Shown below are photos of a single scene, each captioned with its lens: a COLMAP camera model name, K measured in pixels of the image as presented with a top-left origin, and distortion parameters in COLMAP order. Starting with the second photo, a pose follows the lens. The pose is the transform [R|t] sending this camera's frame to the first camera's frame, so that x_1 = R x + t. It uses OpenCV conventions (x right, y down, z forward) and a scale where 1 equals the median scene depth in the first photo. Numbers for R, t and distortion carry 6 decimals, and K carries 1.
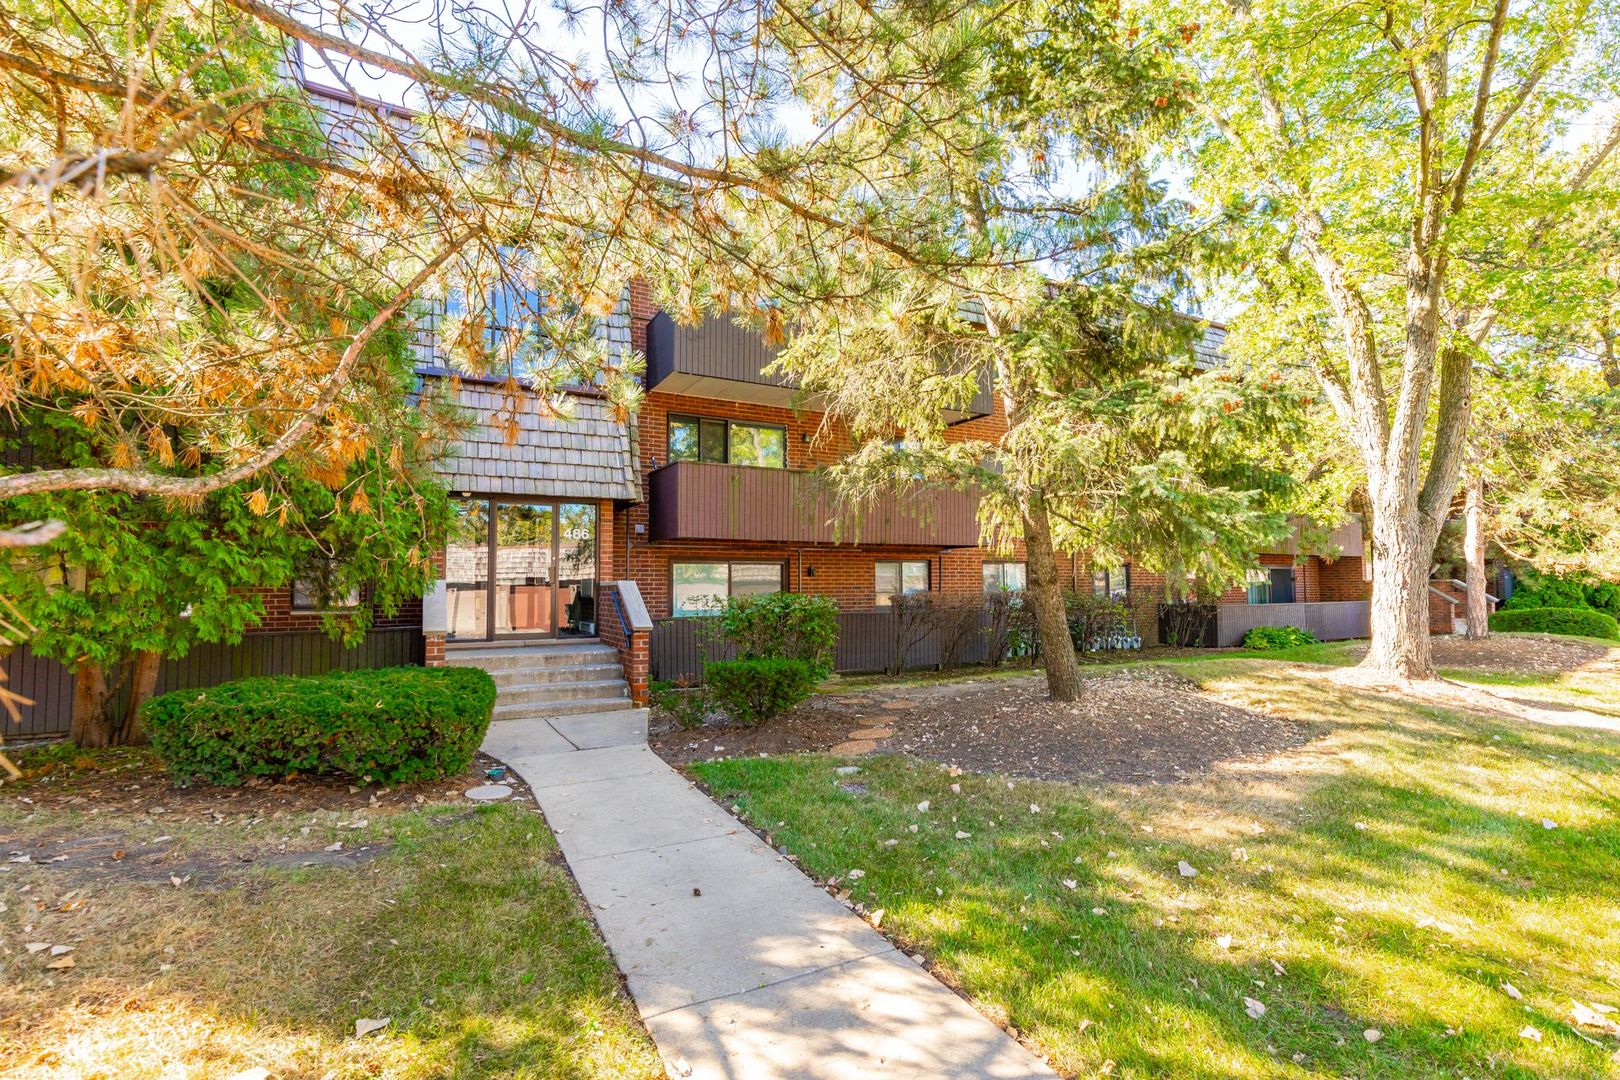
lens RADIAL K [[737.8, 0, 835.2], [0, 737.8, 531.2], [0, 0, 1]] dist [0.004848, -0.000117]
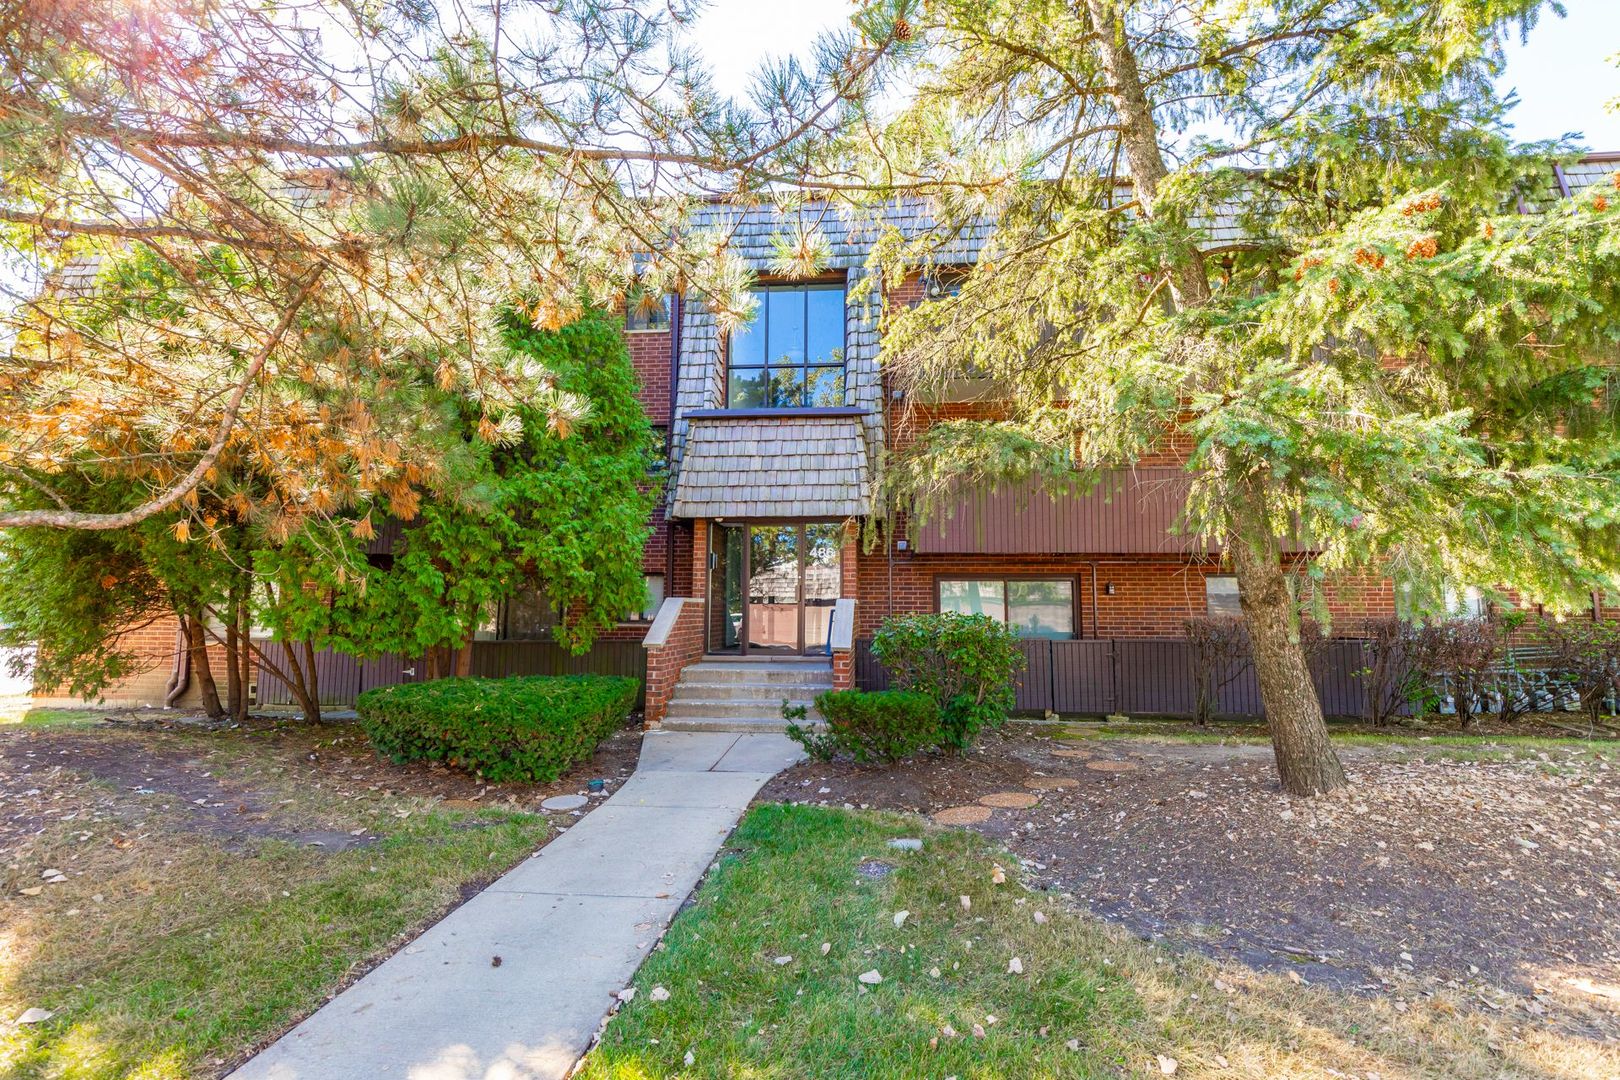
lens RADIAL K [[732.8, 0, 811.4], [0, 732.8, 522.6], [0, 0, 1]] dist [-0.002574, -0.000371]
pose [[0.833356, -0.055392, -0.549953, 0.432318], [0.034432, 0.998236, -0.048369, 0.023204], [0.551663, 0.021373, 0.833794, 0.338693]]
